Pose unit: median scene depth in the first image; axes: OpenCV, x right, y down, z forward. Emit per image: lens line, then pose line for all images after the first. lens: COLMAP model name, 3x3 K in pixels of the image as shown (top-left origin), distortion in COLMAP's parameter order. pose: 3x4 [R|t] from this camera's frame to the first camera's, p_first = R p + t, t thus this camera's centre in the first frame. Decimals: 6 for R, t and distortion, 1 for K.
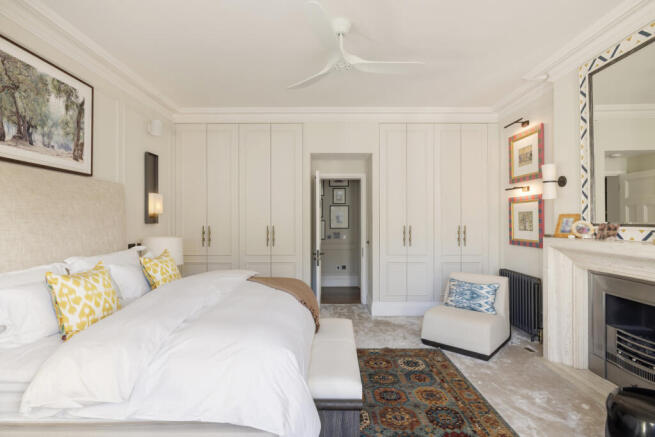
lens RADIAL K [[334.0, 0, 320.6], [0, 334.0, 215.2], [0, 0, 1]] dist [-0.005905, 0.001262]
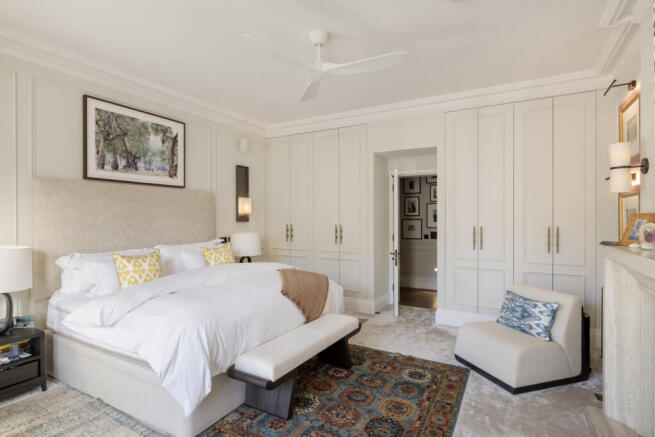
lens RADIAL K [[334.0, 0, 320.7], [0, 334.0, 216.6], [0, 0, 1]] dist [-0.005905, 0.001262]
pose [[0.871008, -0.000182, -0.491269, 0.508425], [0.005911, 0.999931, 0.010111, -0.007605], [0.491233, -0.011711, 0.870949, 0.067969]]
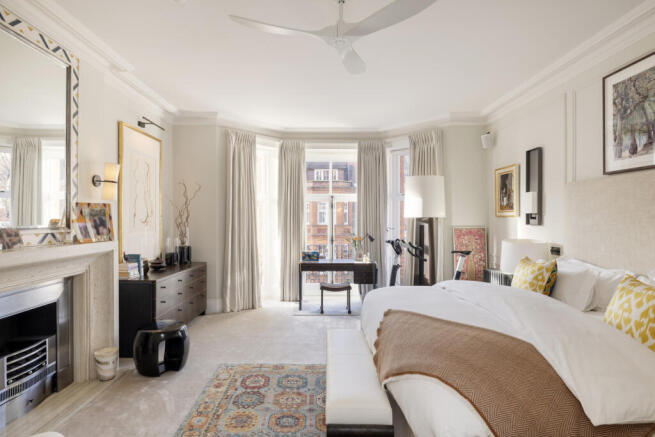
lens RADIAL K [[352.6, 0, 326.8], [0, 352.6, 217.1], [0, 0, 1]] dist [-0.000425, 0.001103]
pose [[-0.999289, 0.000879, -0.037695, 0.115952], [0.001262, 0.999948, -0.010138, 0.005183], [0.037684, -0.010179, -0.999238, 1.640839]]
